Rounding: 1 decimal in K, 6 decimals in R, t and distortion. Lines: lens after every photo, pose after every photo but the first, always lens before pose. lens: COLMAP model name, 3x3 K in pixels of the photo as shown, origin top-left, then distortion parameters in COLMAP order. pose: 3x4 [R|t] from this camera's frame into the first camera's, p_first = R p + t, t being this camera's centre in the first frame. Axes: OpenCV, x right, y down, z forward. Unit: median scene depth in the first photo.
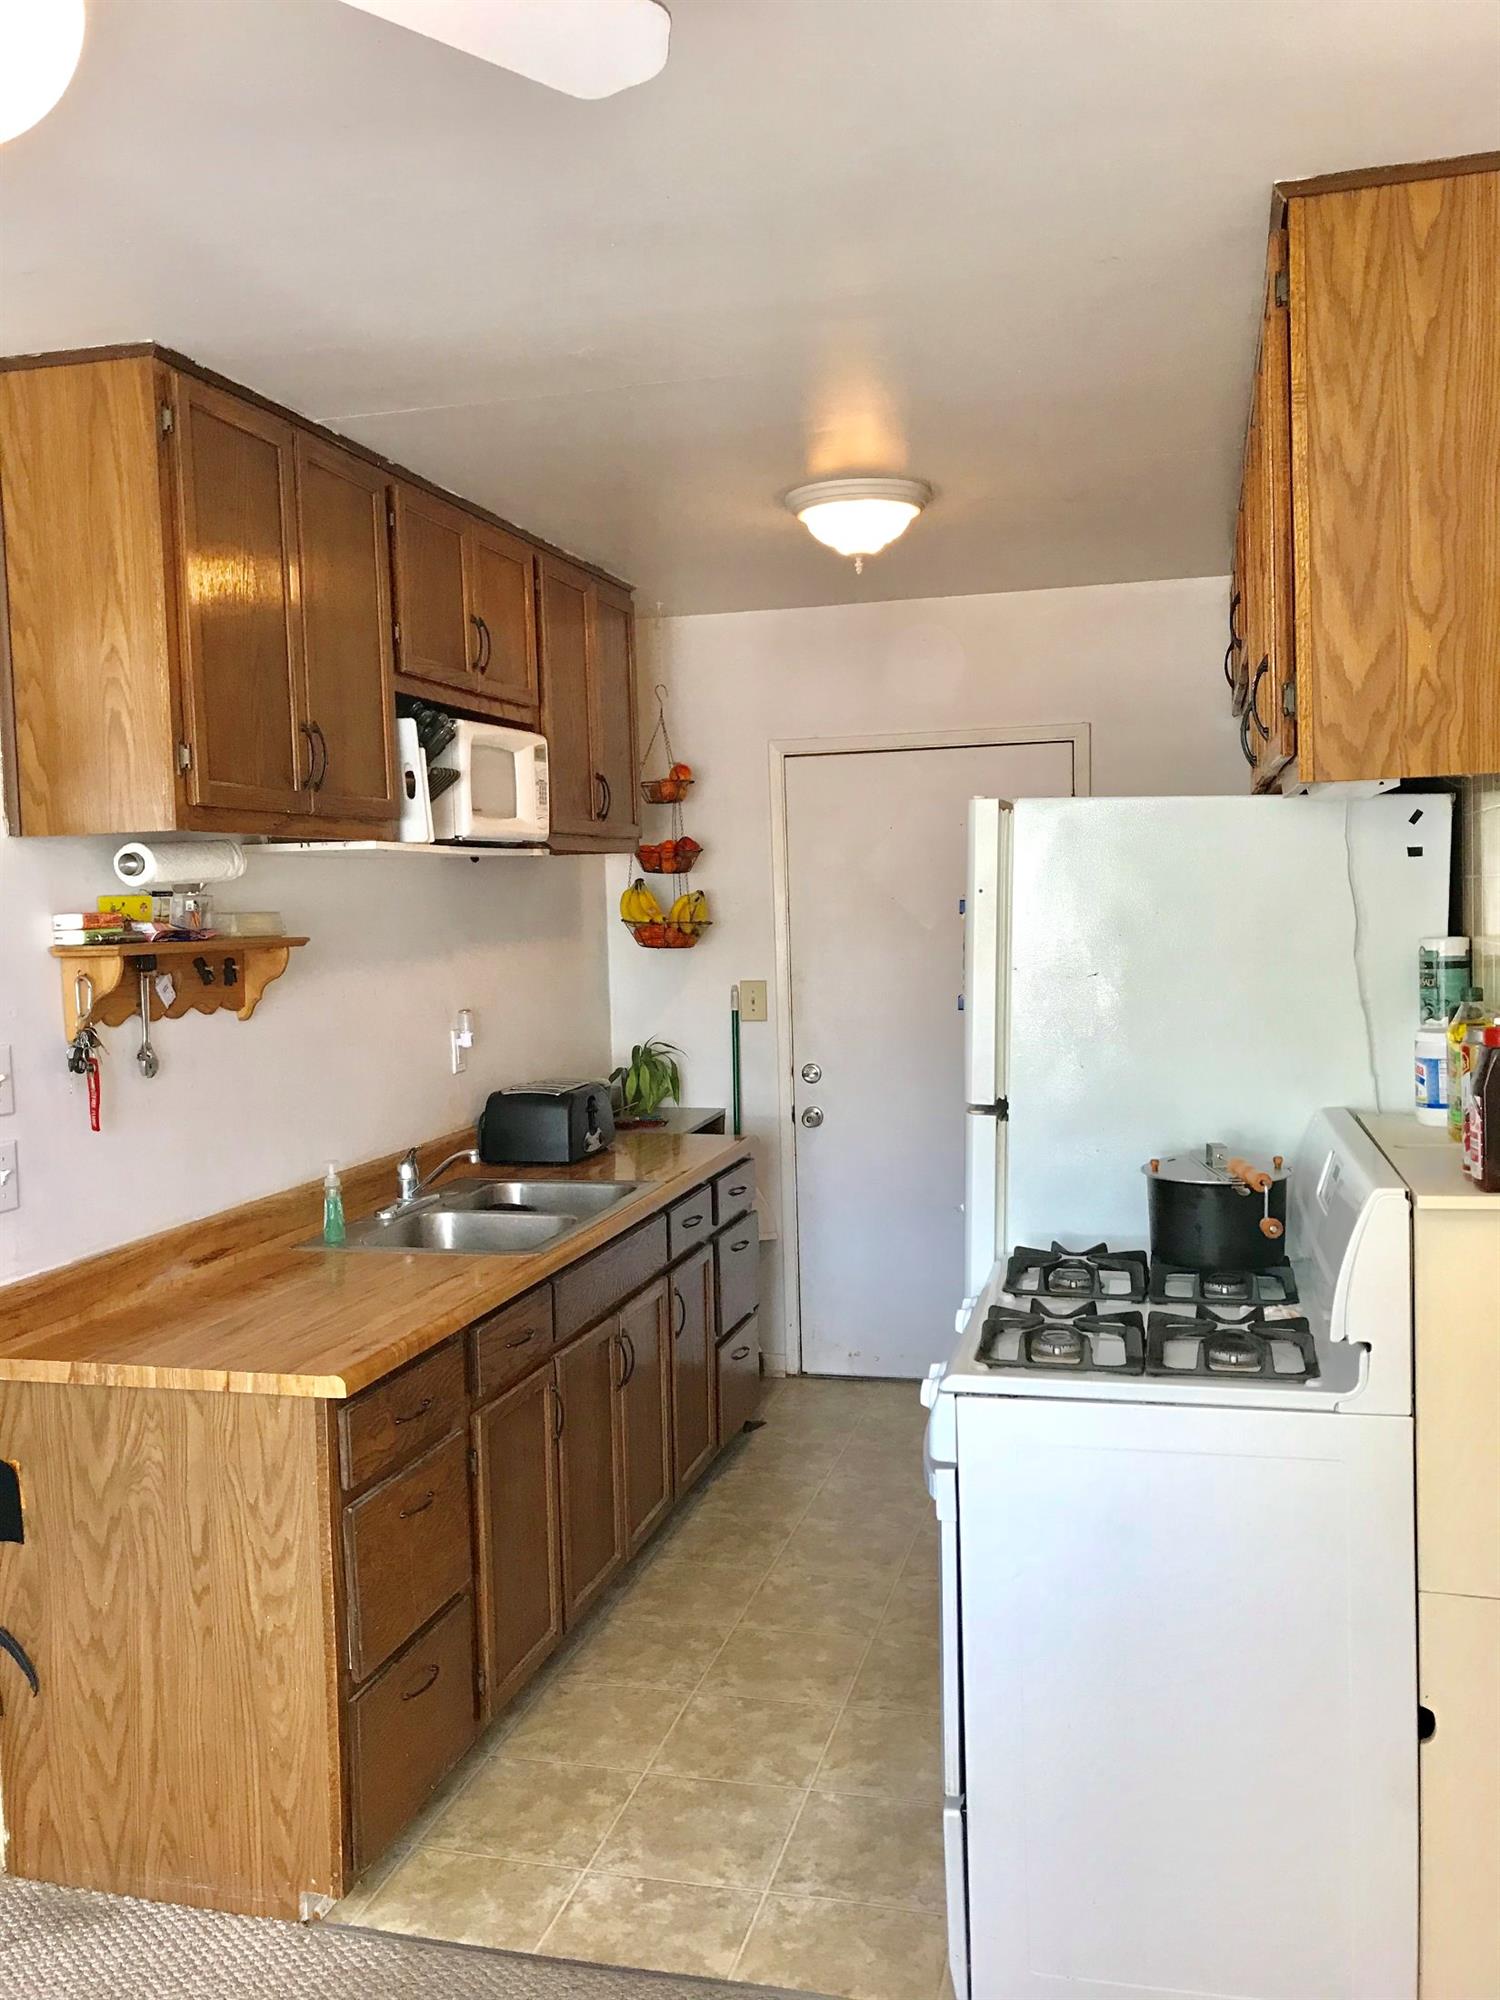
lens RADIAL K [[1633.9, 0, 790.2], [0, 1633.9, 983.8], [0, 0, 1]] dist [0.046635, -0.056359]
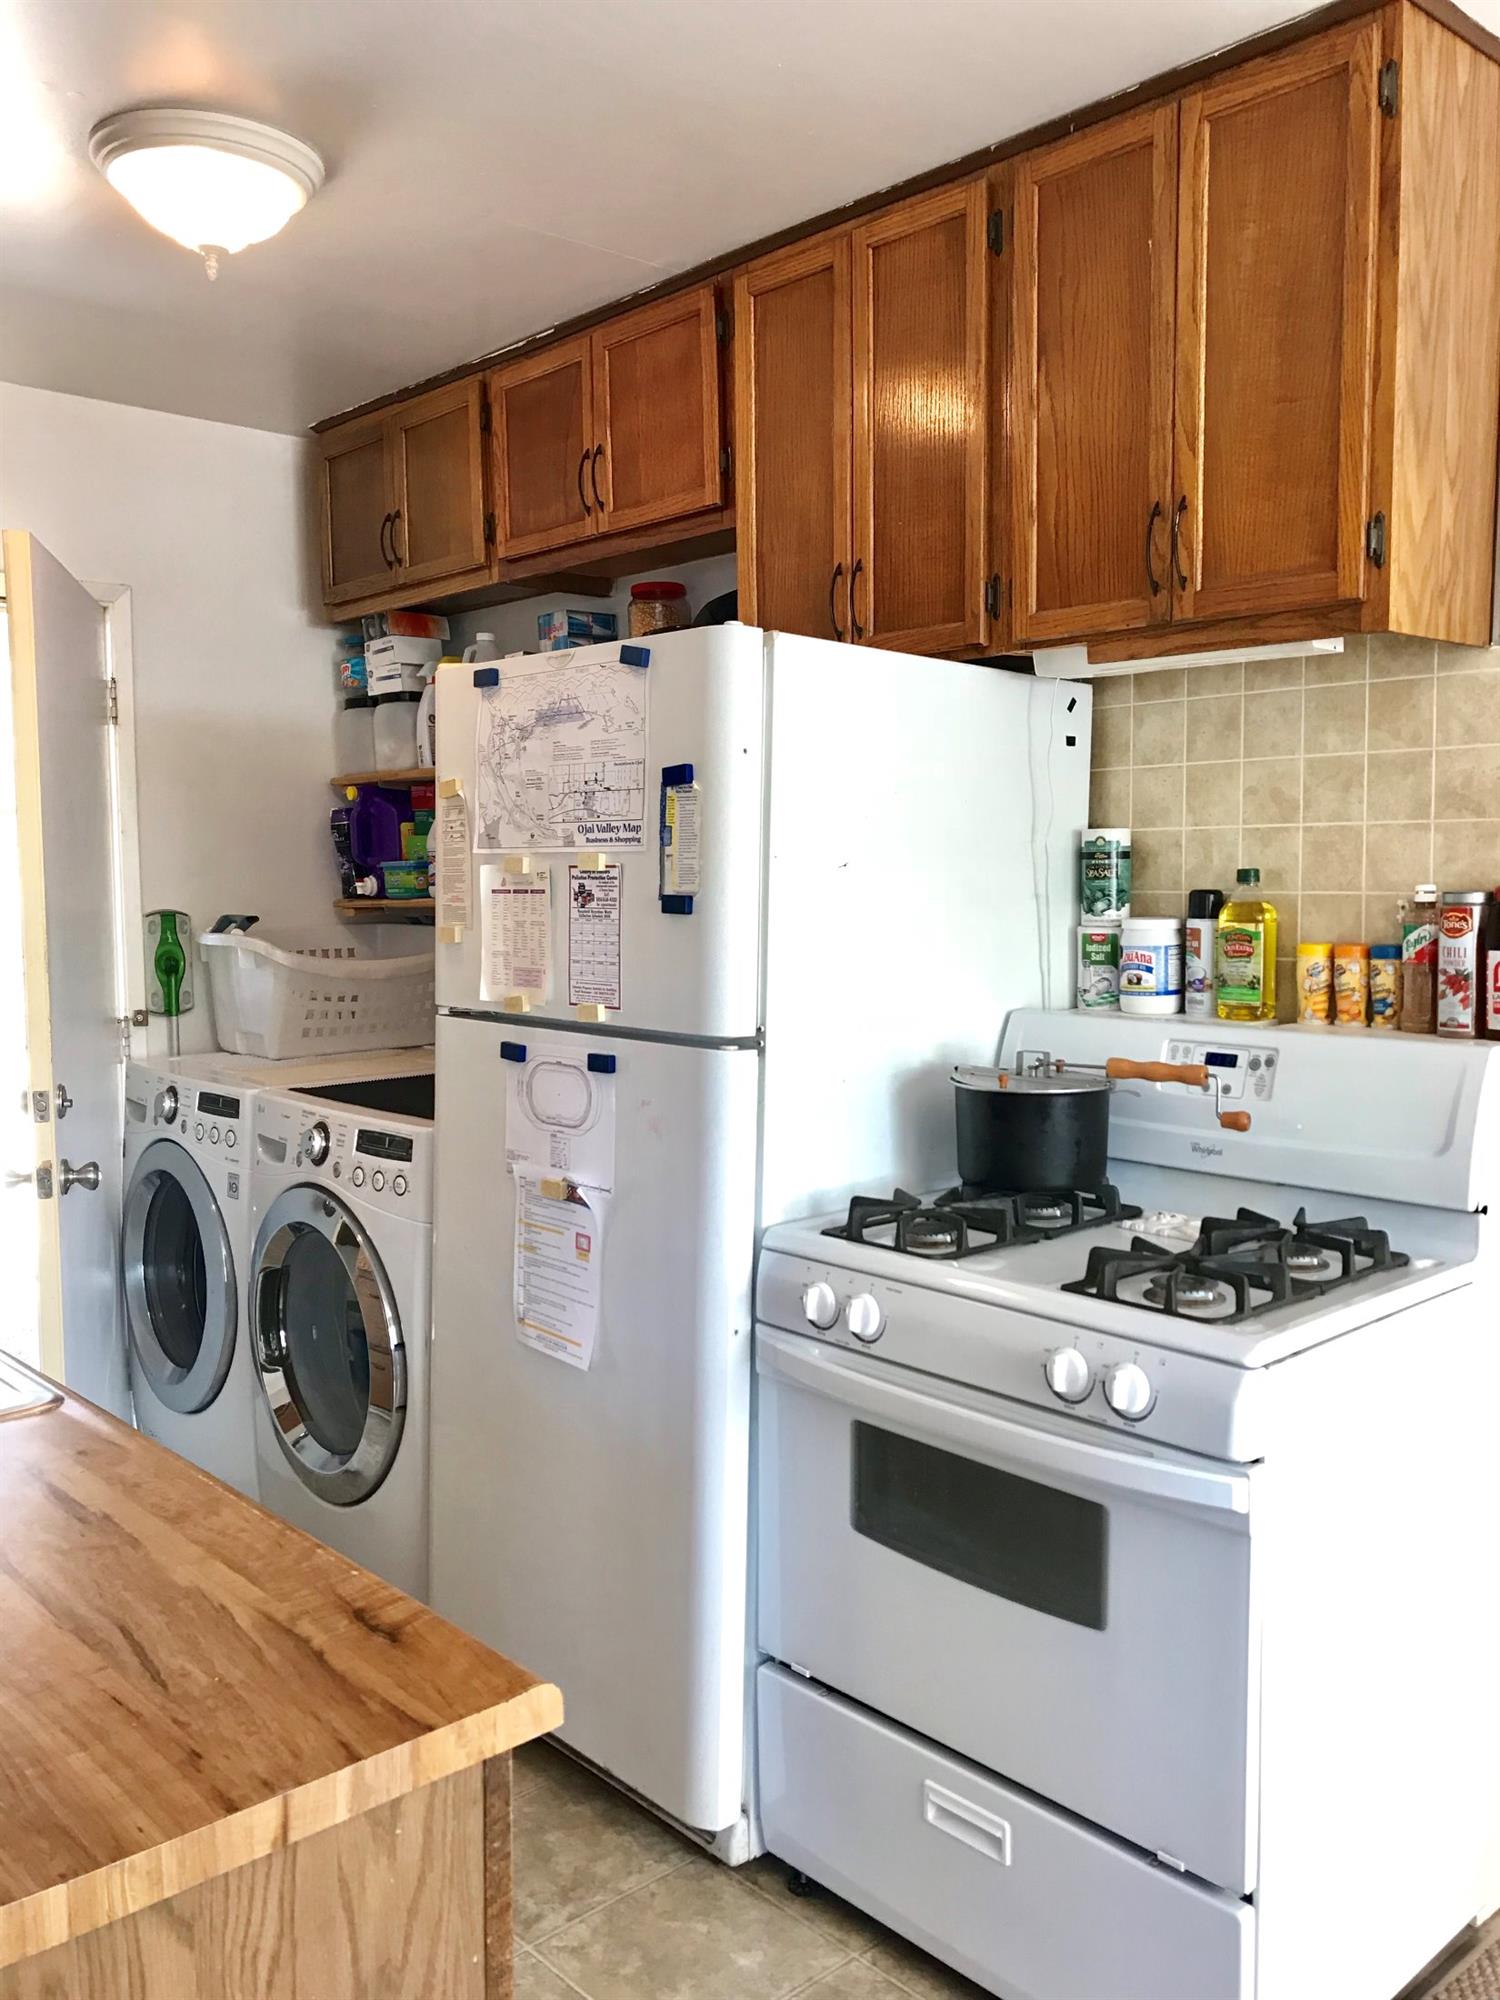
lens RADIAL K [[1633.9, 0, 743.5], [0, 1633.9, 985.4], [0, 0, 1]] dist [0.046635, -0.056359]
pose [[0.552153, -0.038964, 0.832832, -0.591475], [0.038119, 0.999043, 0.021468, 0.039736], [-0.832871, 0.019893, 0.553110, 0.681471]]
